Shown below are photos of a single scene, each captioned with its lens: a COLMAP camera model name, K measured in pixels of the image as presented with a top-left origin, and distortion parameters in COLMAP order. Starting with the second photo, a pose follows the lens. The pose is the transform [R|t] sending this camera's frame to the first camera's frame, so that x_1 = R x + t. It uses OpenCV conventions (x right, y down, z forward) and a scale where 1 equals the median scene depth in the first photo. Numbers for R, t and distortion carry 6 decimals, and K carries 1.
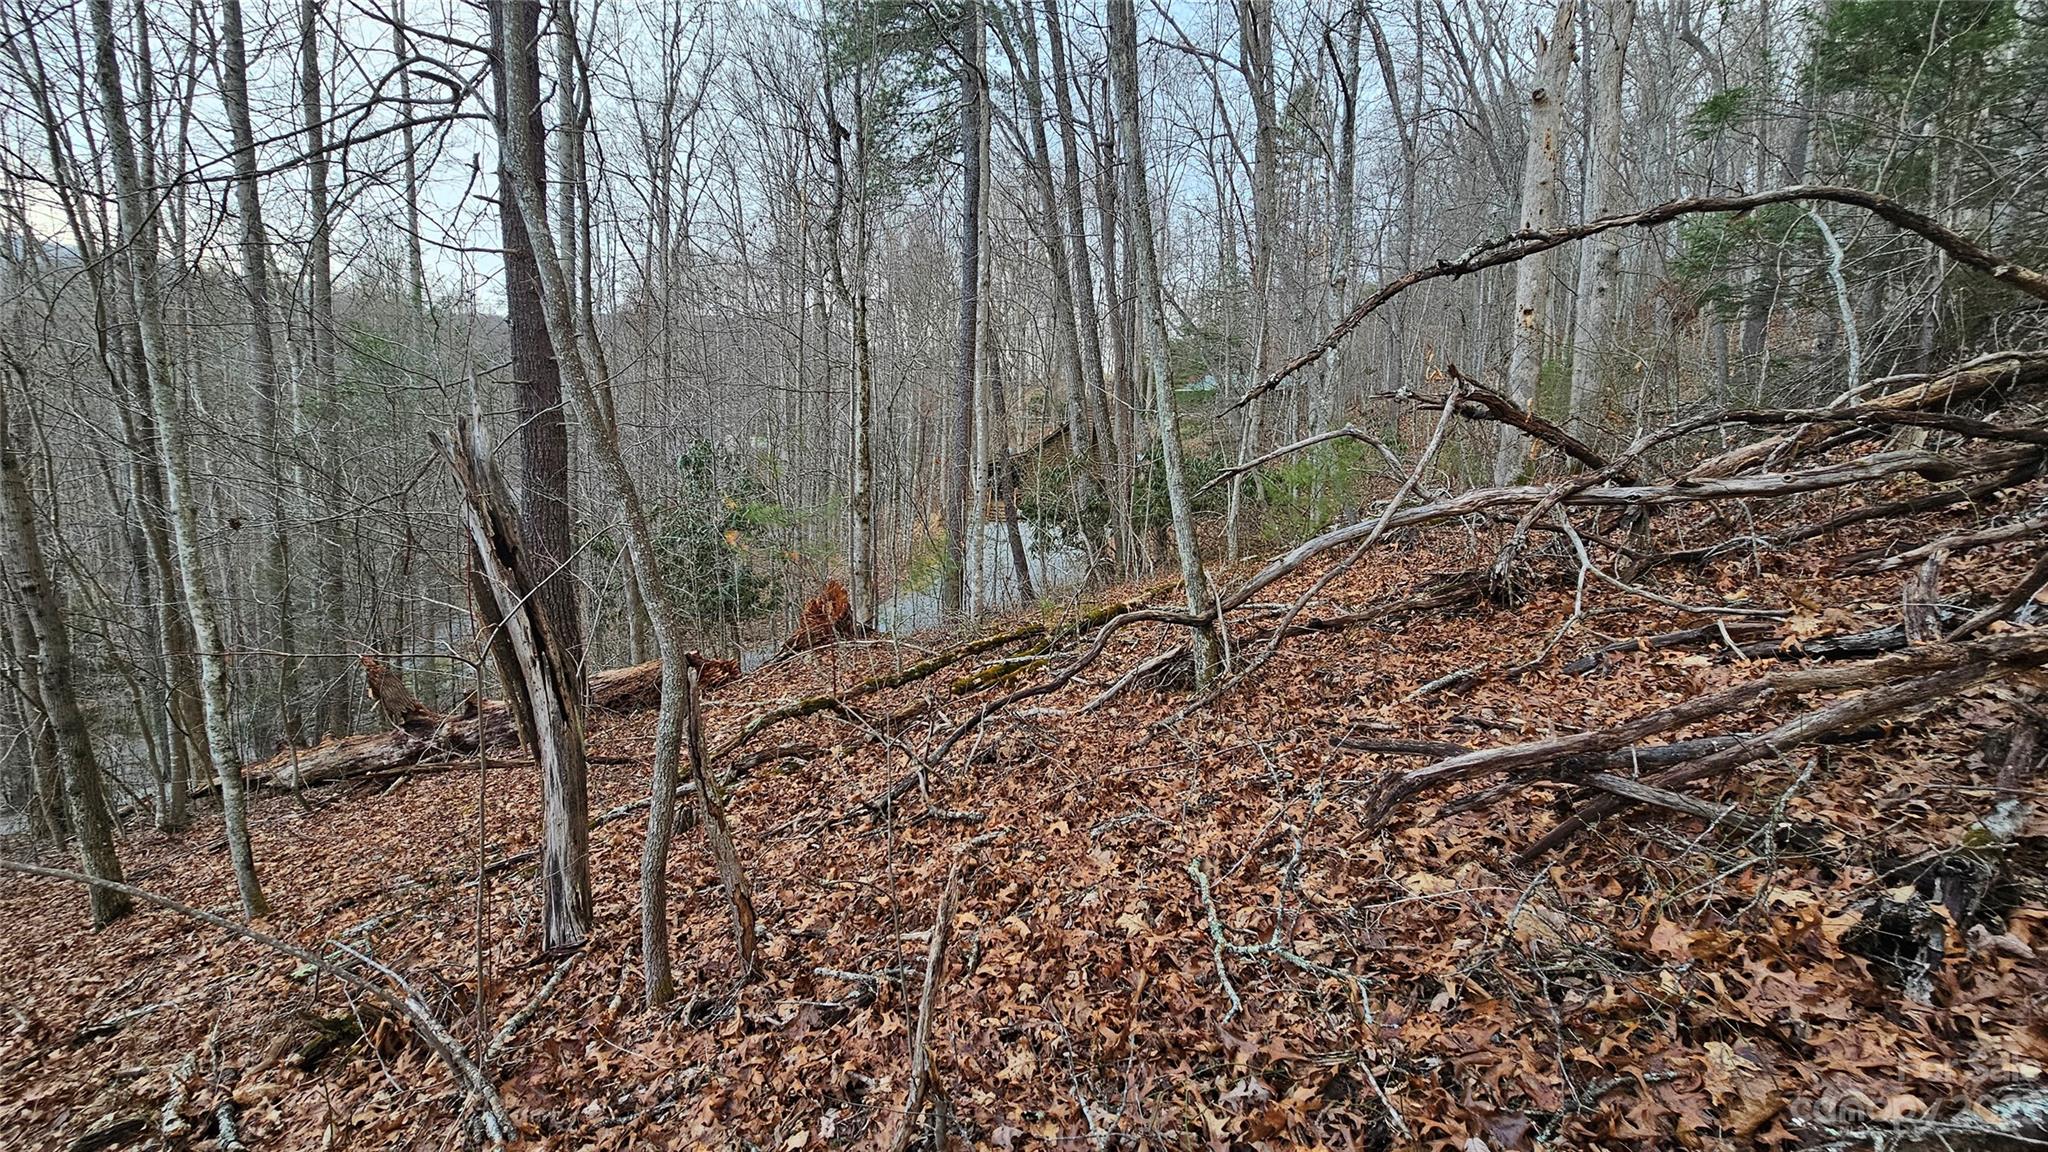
lens RADIAL K [[827.7, 0, 1013.9], [0, 827.7, 587.3], [0, 0, 1]] dist [-0.003380, 0.002188]
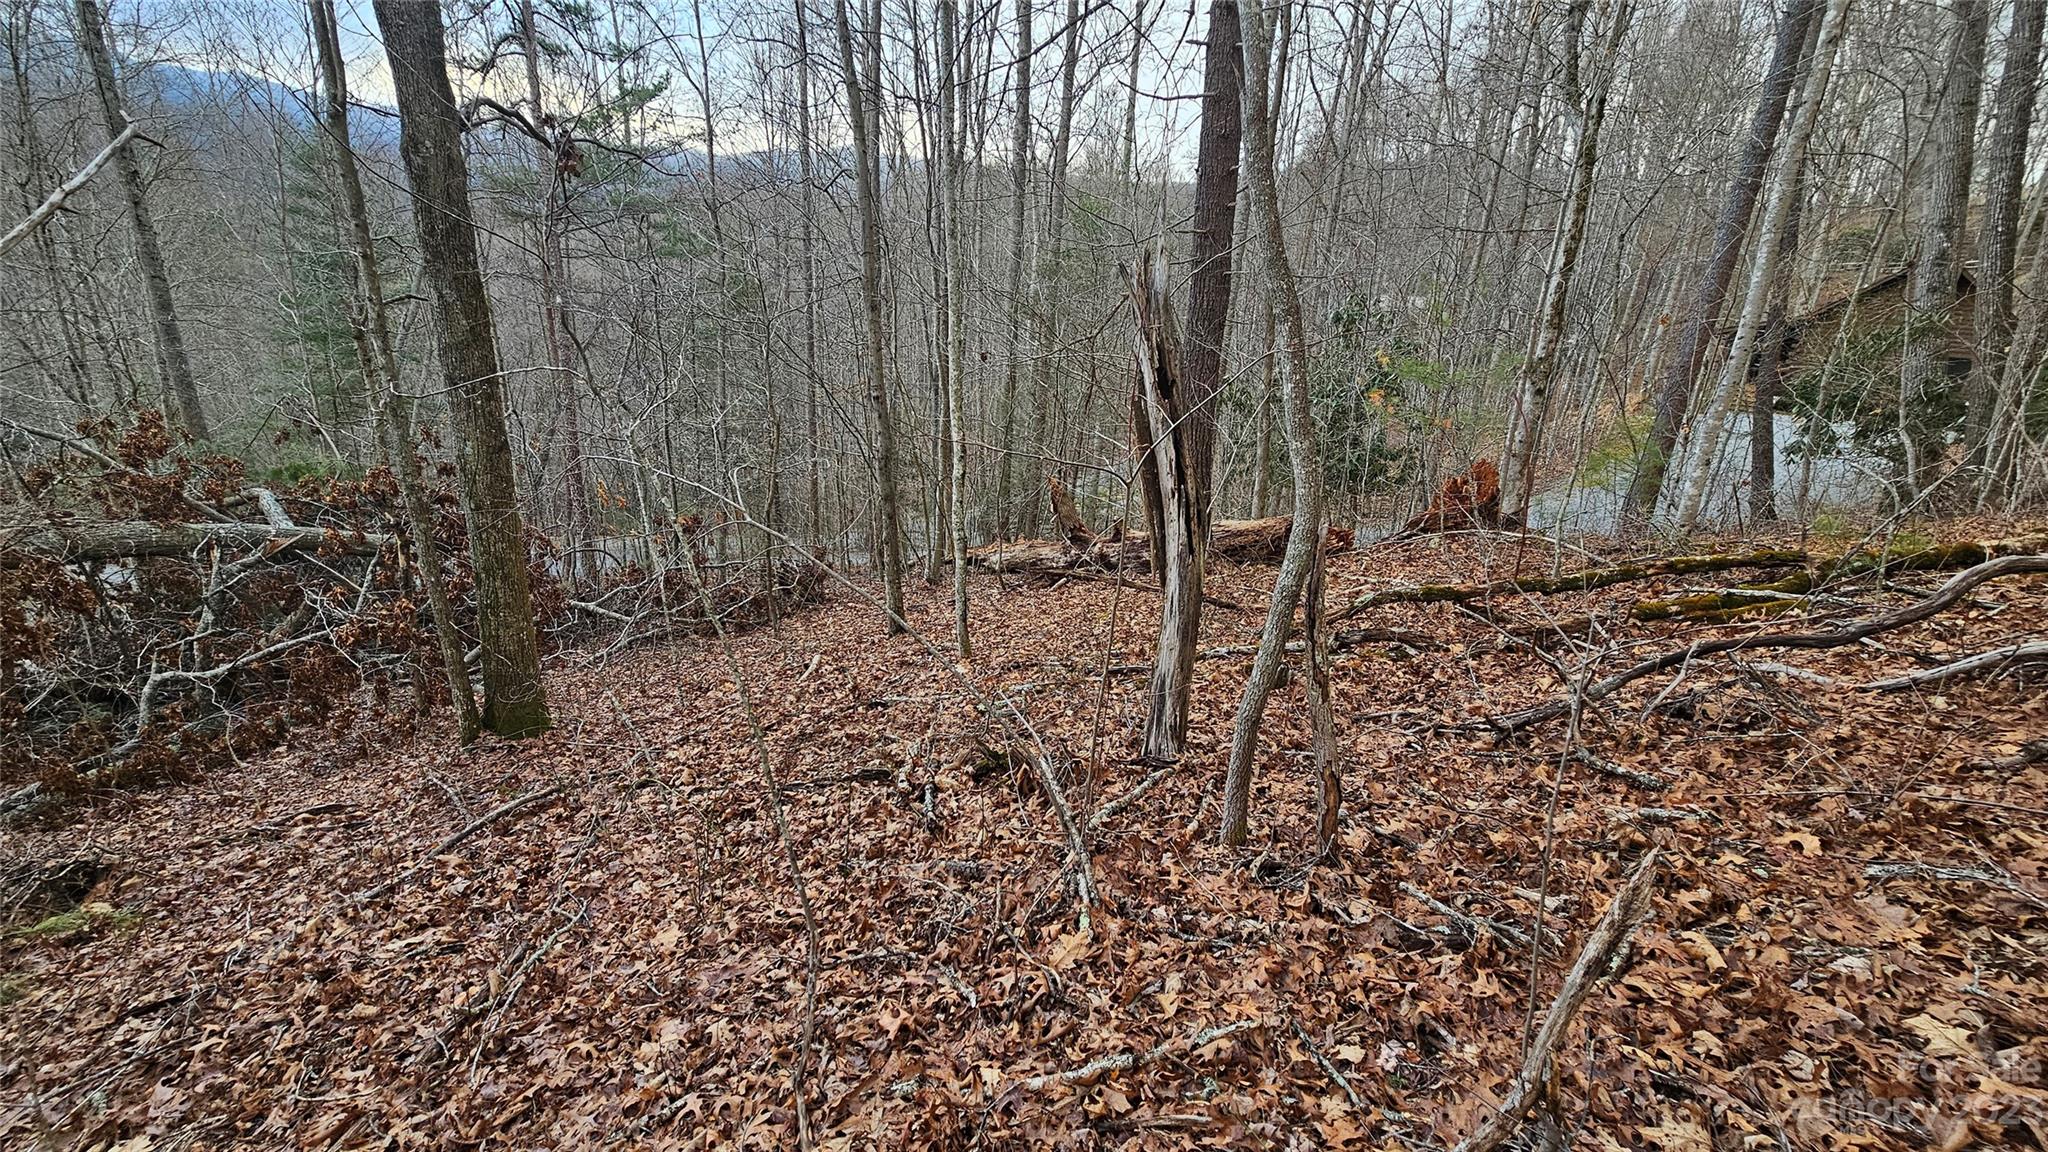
lens RADIAL K [[827.7, 0, 1019.2], [0, 827.7, 591.4], [0, 0, 1]] dist [-0.003380, 0.002188]
pose [[0.751189, 0.213860, -0.624483, -0.038016], [-0.110131, 0.973406, 0.200876, 0.017364], [0.650835, -0.082121, 0.754765, 0.059670]]
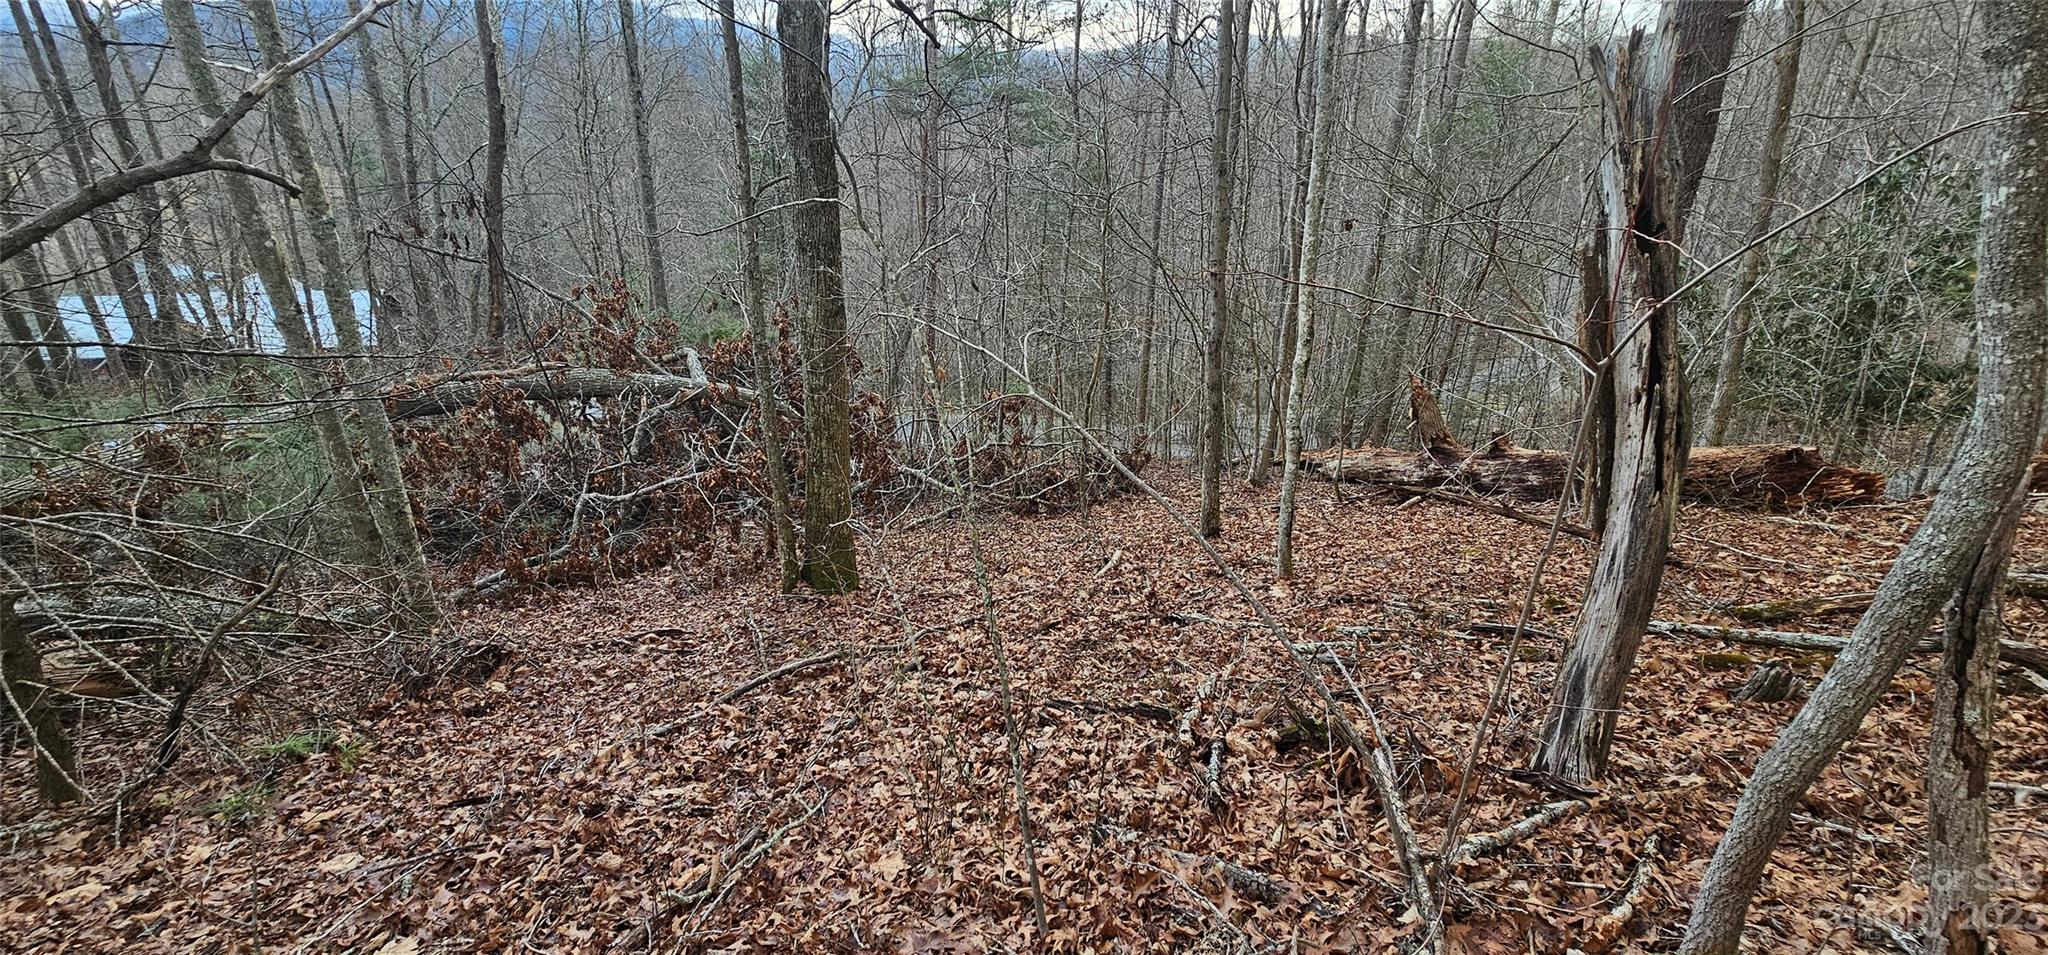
lens RADIAL K [[838.0, 0, 1011.7], [0, 838.0, 493.0], [0, 0, 1]] dist [-0.003162, 0.001249]
pose [[0.431802, 0.287727, -0.854845, -0.145800], [-0.127250, 0.957709, 0.258072, 0.042393], [0.892947, -0.002657, 0.450154, 0.169919]]
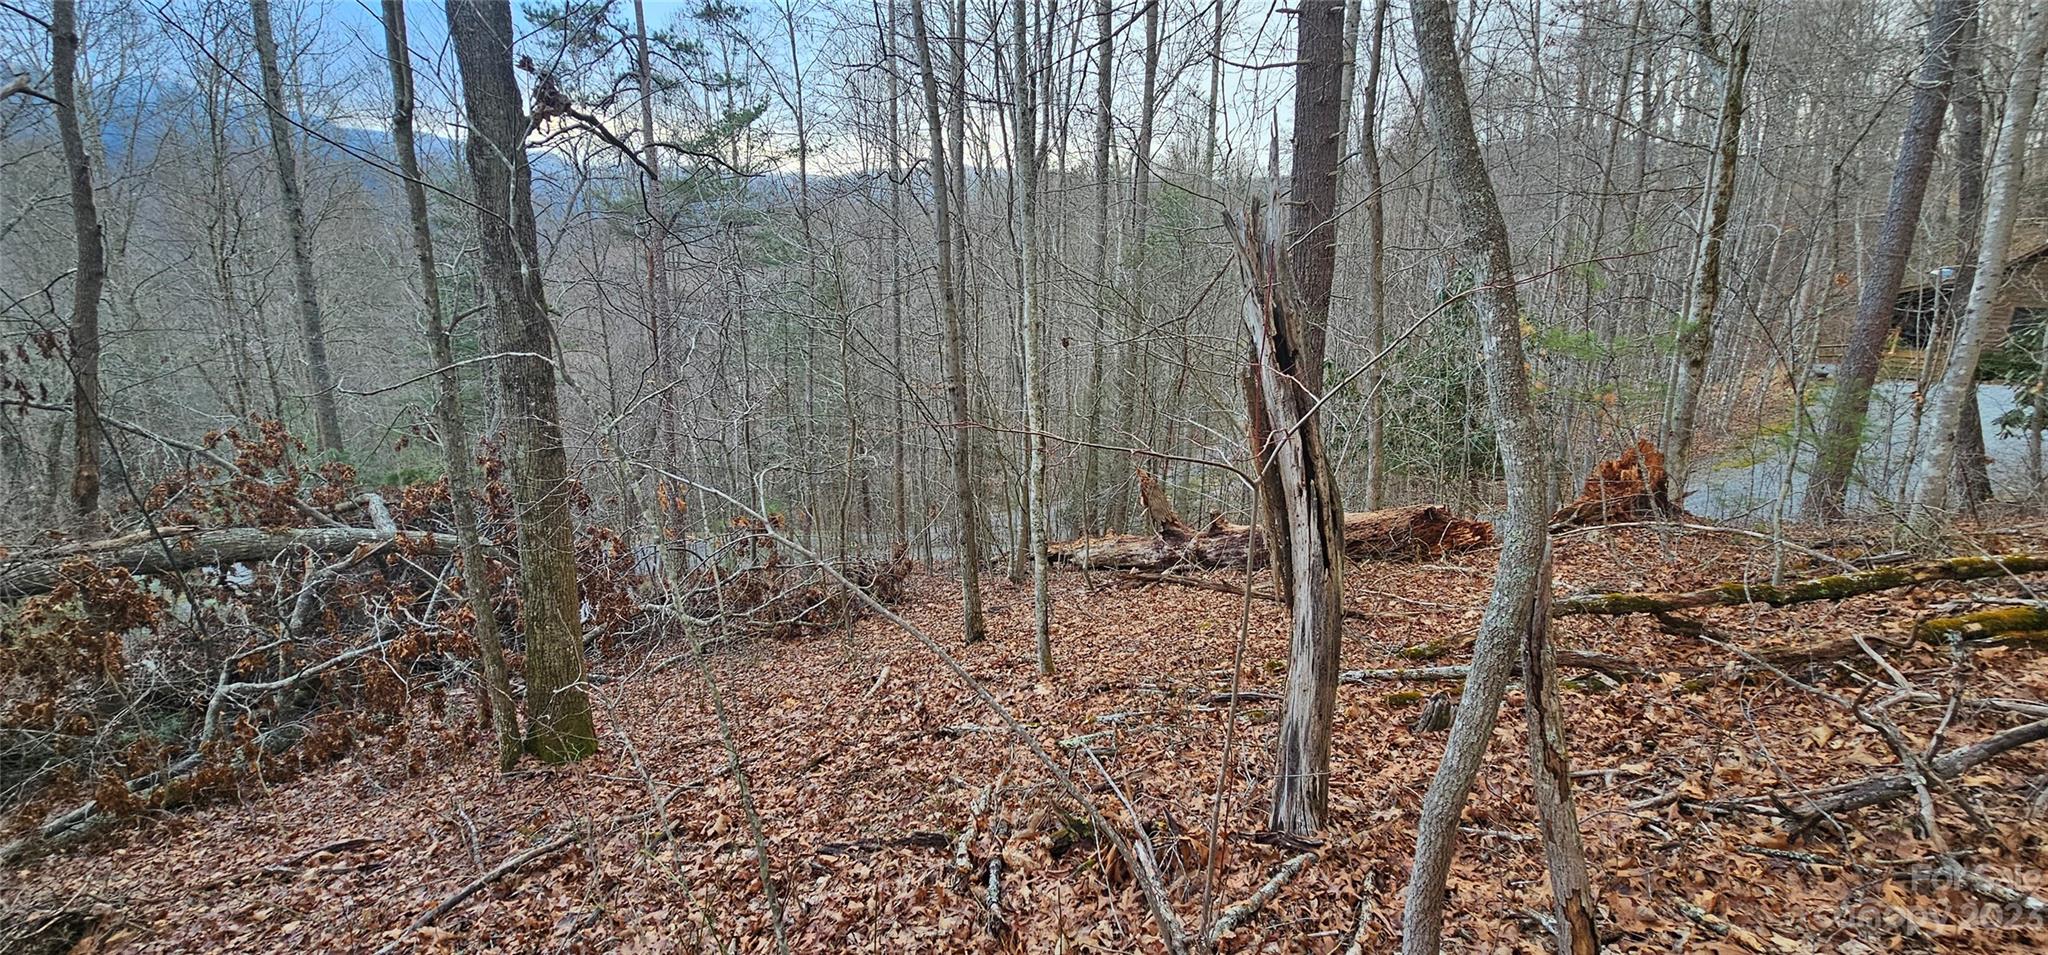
lens RADIAL K [[838.0, 0, 1015.2], [0, 838.0, 489.8], [0, 0, 1]] dist [-0.003162, 0.001249]
pose [[0.678334, 0.131313, -0.722925, -0.134618], [-0.083976, 0.991309, 0.101266, 0.022616], [0.729939, -0.007984, 0.683465, 0.176076]]
